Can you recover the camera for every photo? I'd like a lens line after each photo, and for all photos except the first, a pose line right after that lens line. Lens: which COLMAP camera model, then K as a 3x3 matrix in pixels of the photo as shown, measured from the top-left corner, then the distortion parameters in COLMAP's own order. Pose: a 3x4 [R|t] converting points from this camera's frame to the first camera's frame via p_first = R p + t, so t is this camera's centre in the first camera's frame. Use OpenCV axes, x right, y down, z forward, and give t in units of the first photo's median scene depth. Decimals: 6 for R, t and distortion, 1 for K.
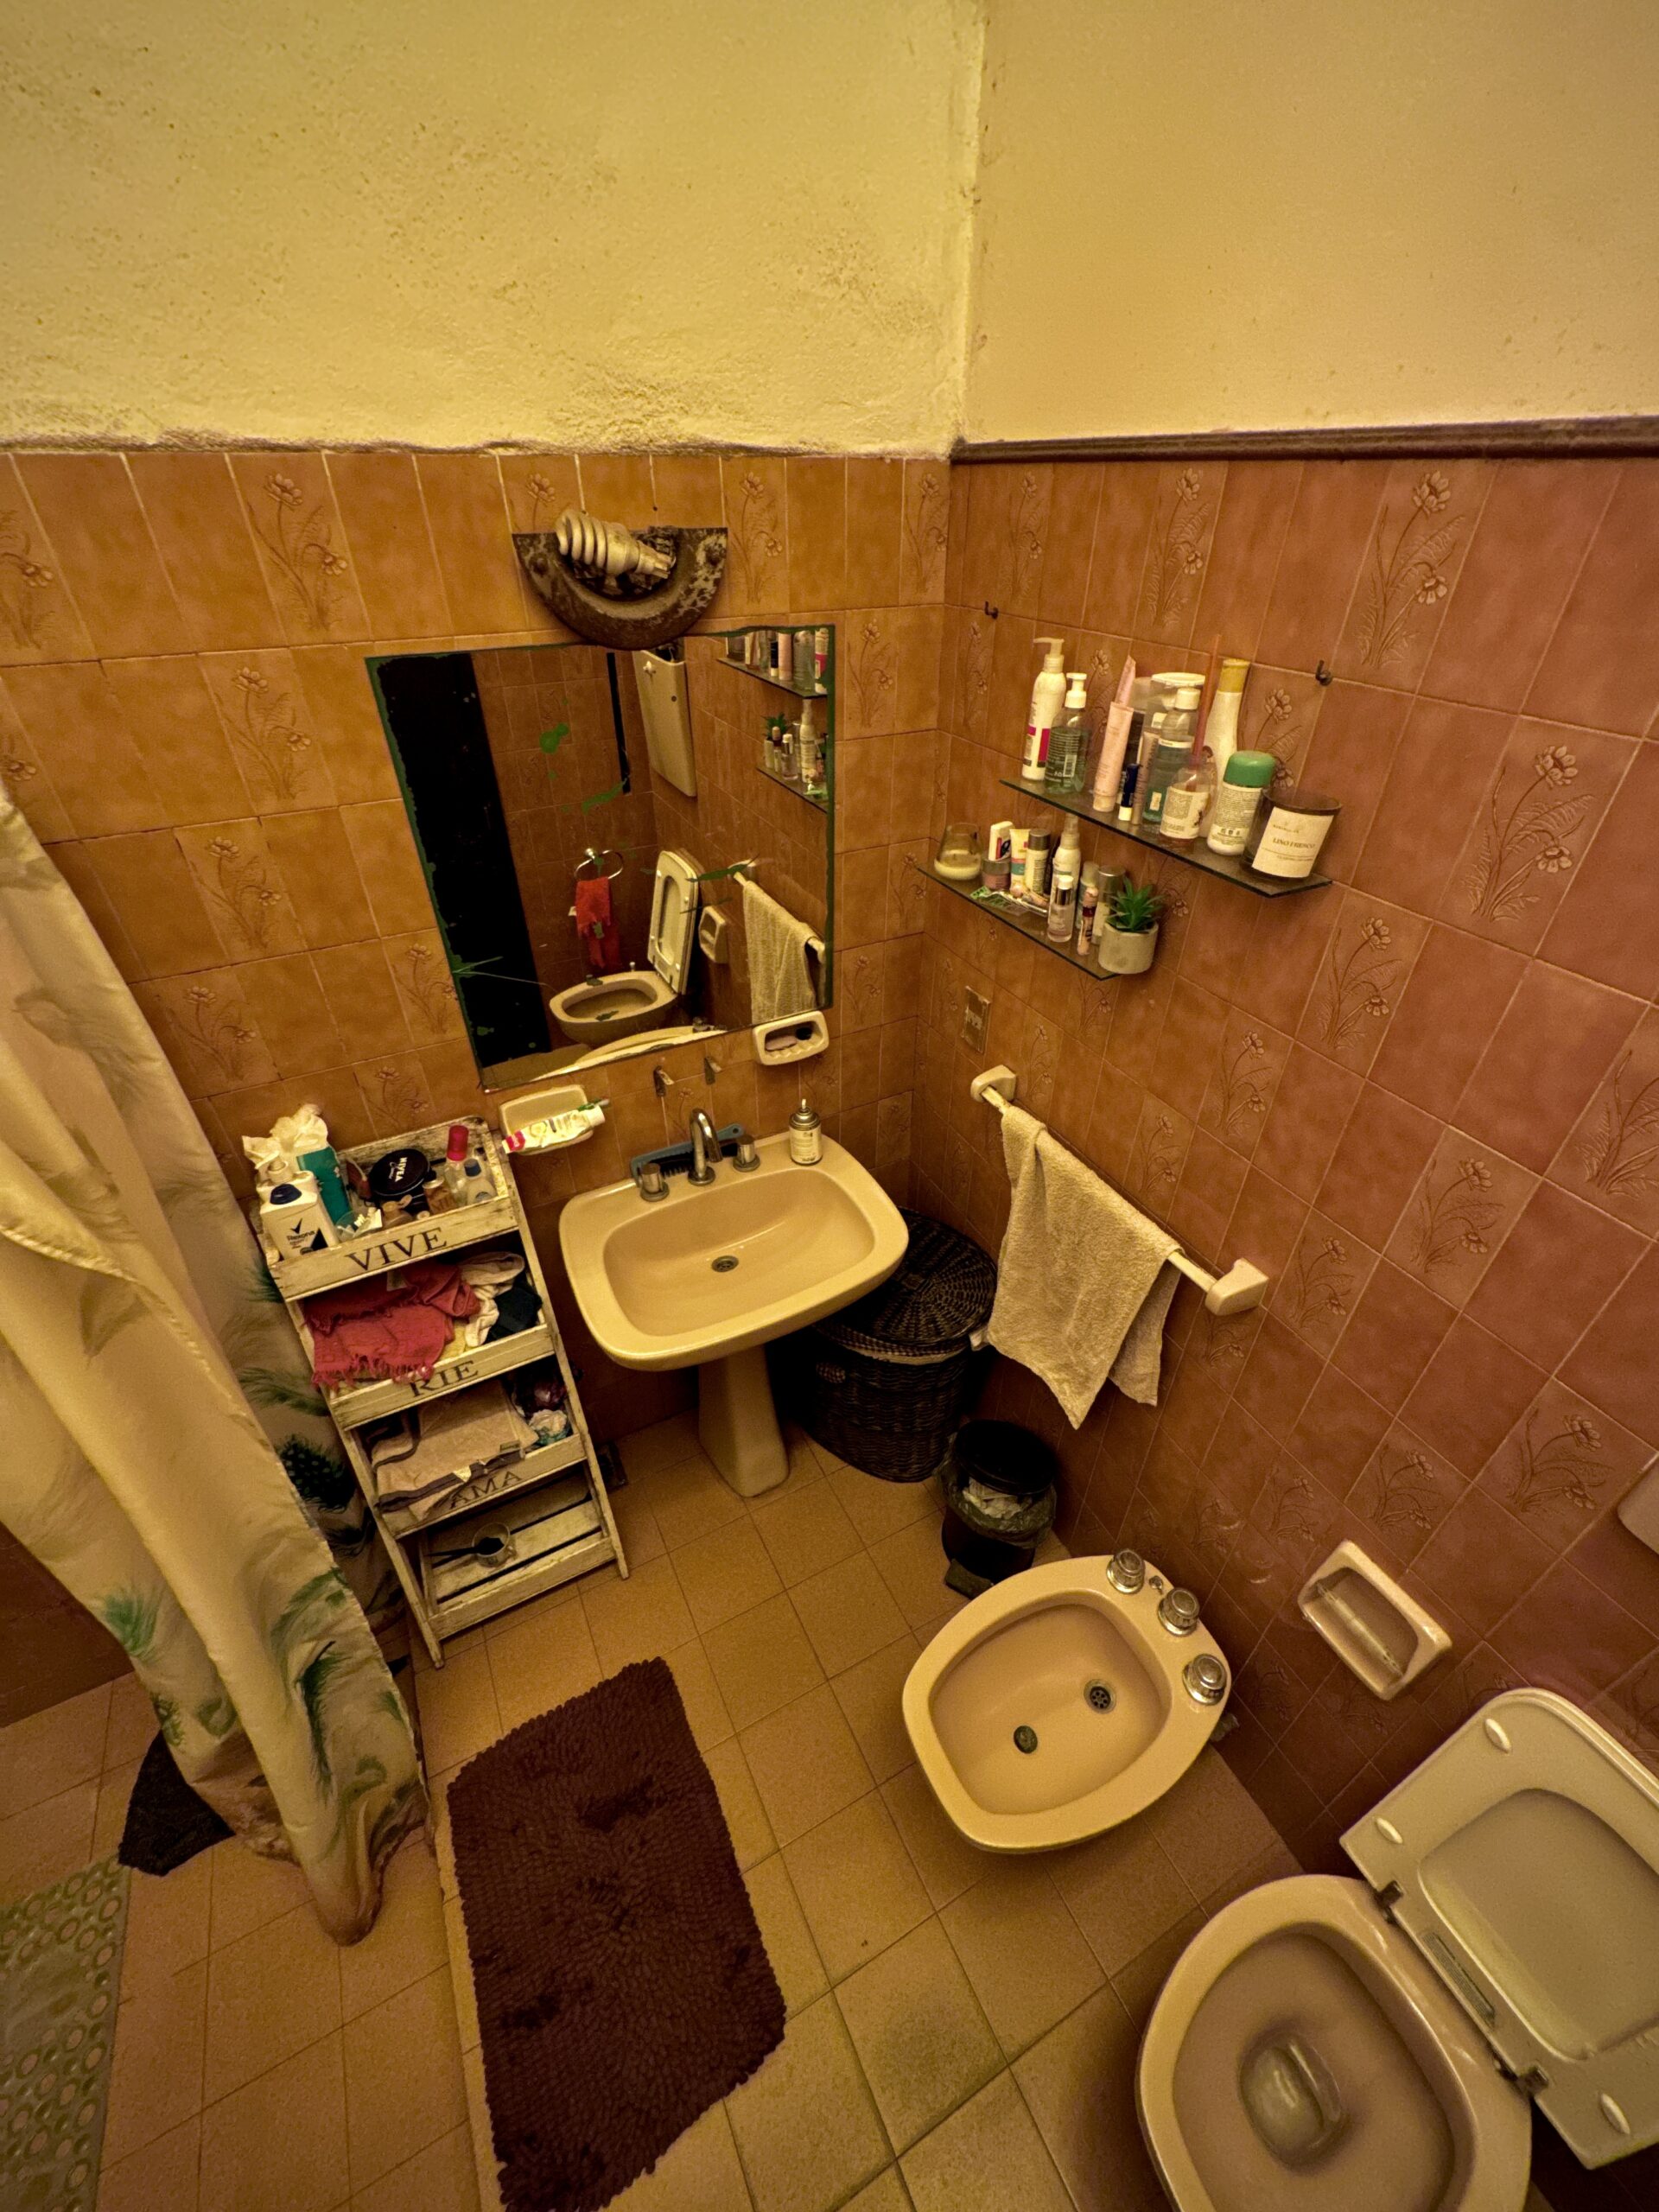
lens RADIAL K [[881.4, 0, 825.2], [0, 881.4, 1104.9], [0, 0, 1]] dist [-0.001300, 0.000290]
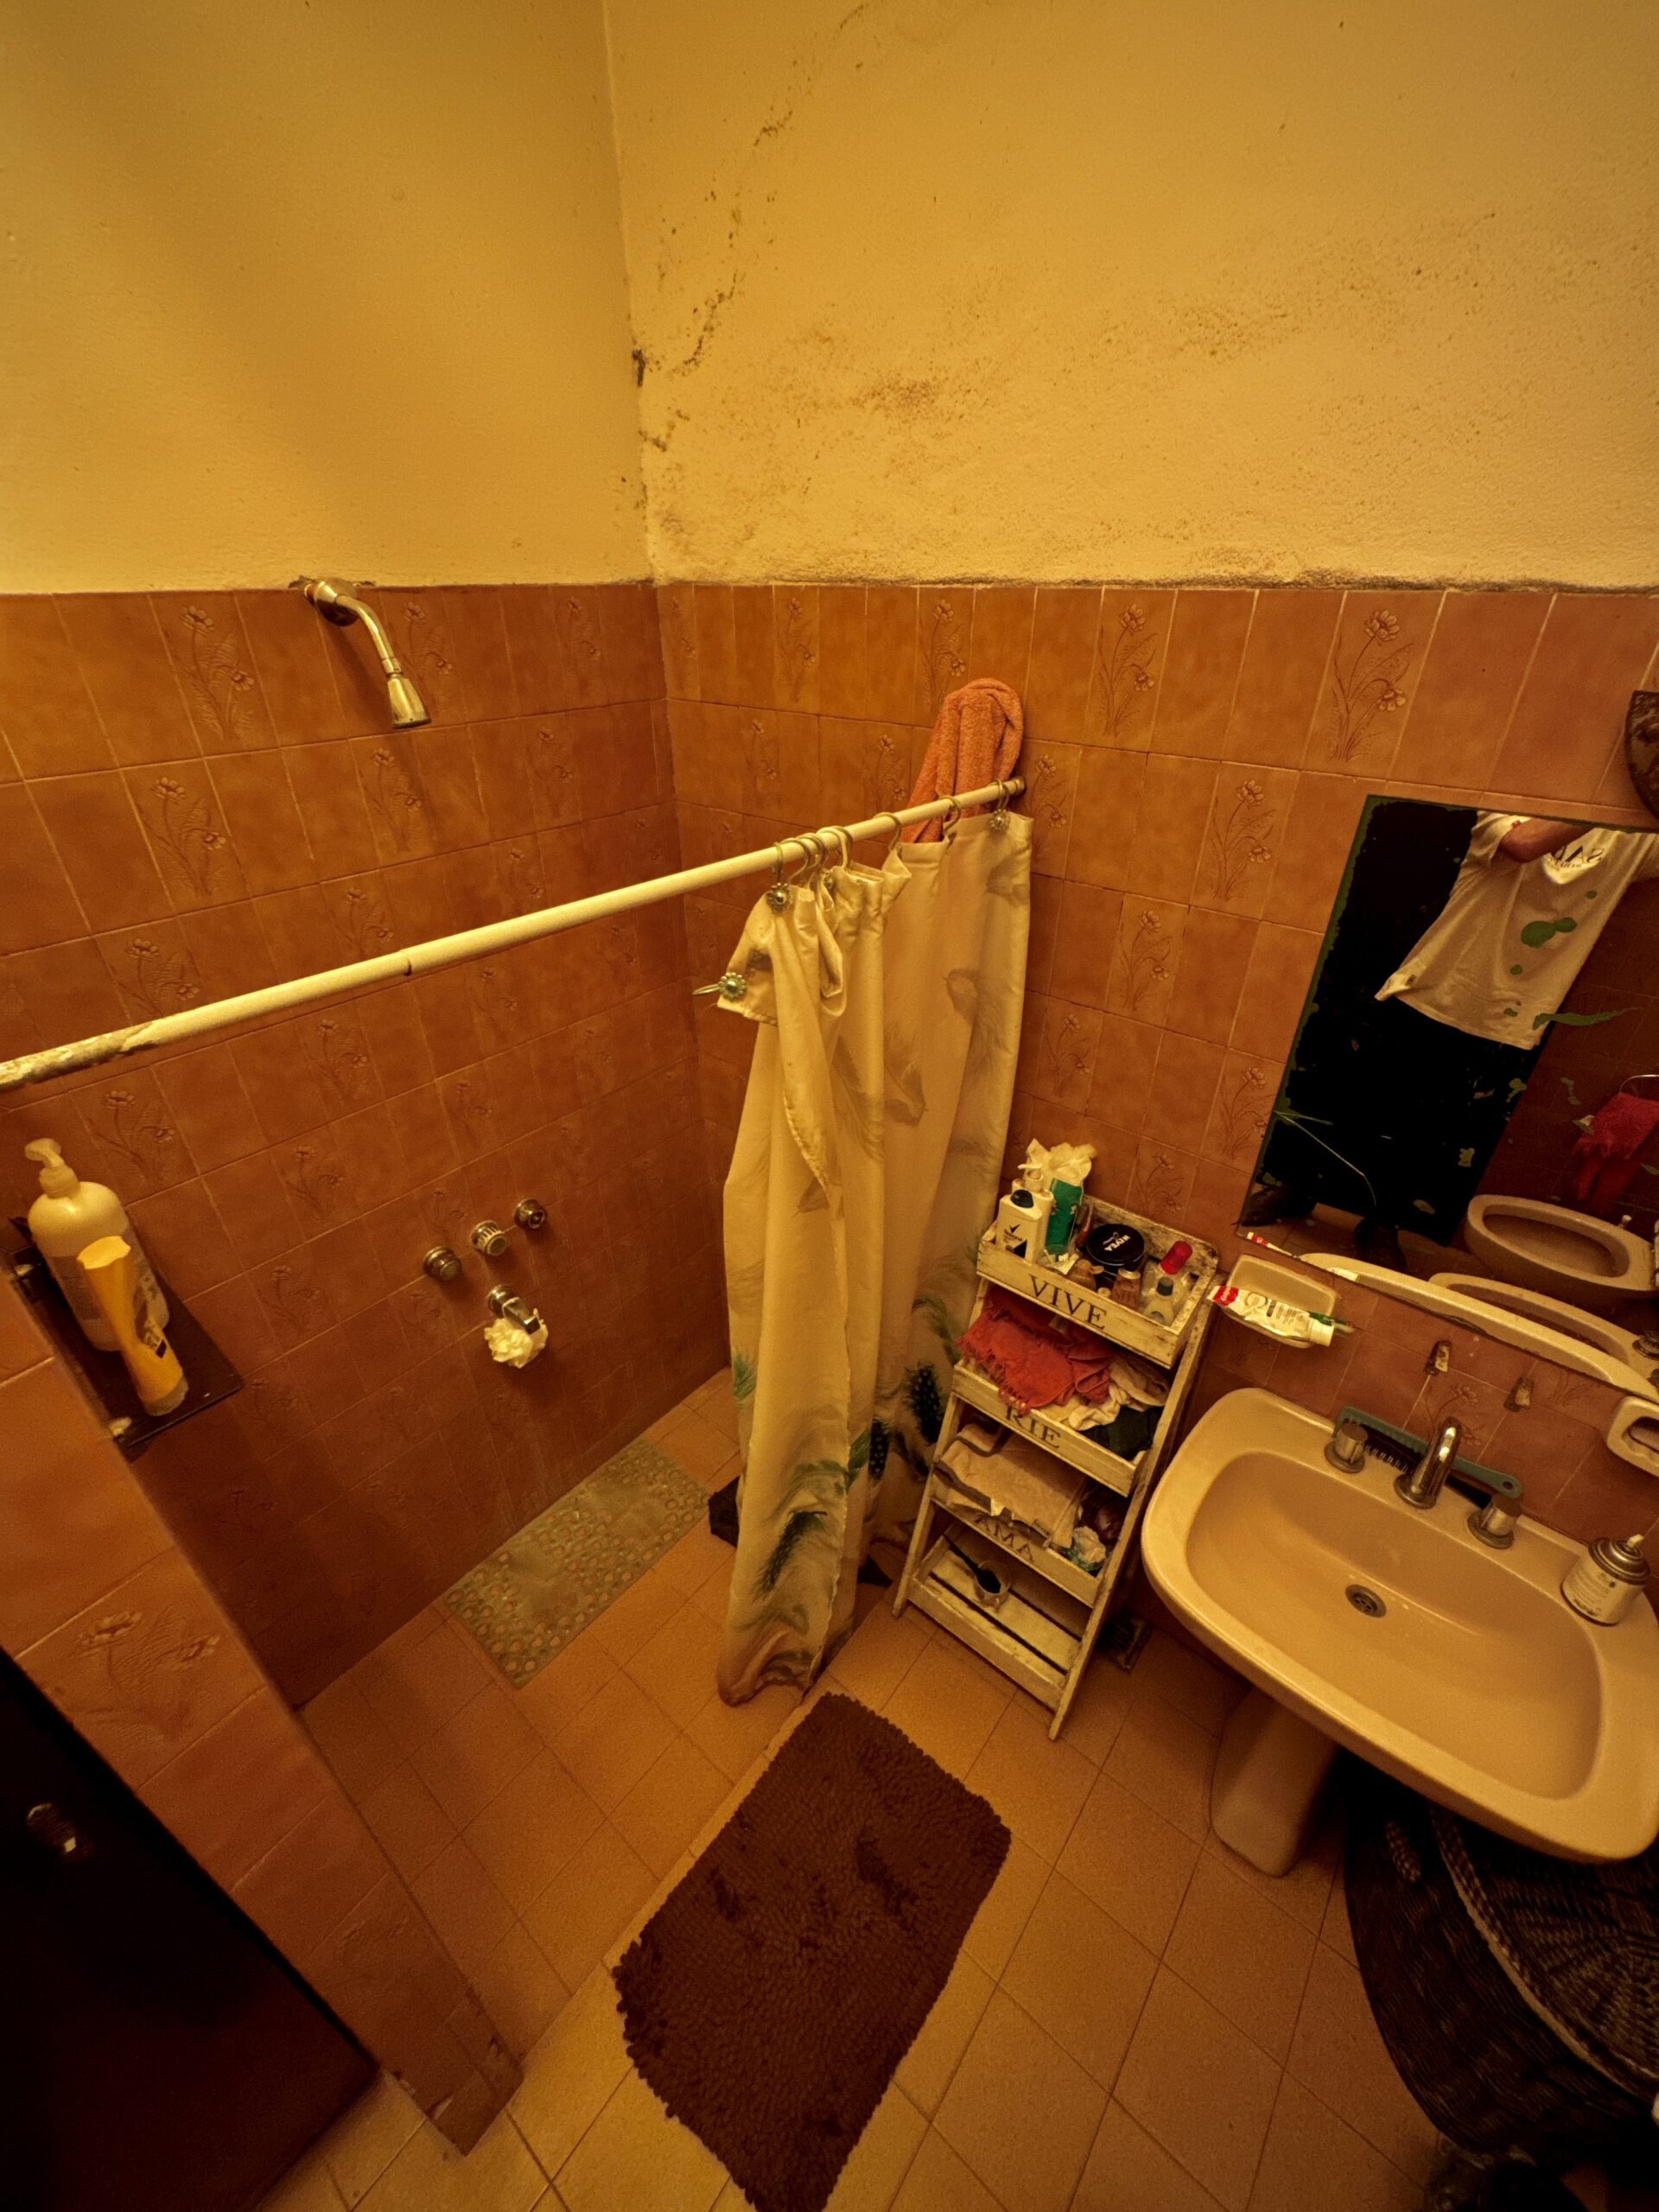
lens RADIAL K [[881.4, 0, 828.9], [0, 881.4, 1108.4], [0, 0, 1]] dist [-0.001300, 0.000290]
pose [[0.401905, 0.479226, -0.780266, 0.102291], [-0.535164, 0.814367, 0.224514, -0.100101], [0.743016, 0.327336, 0.583763, 0.097149]]
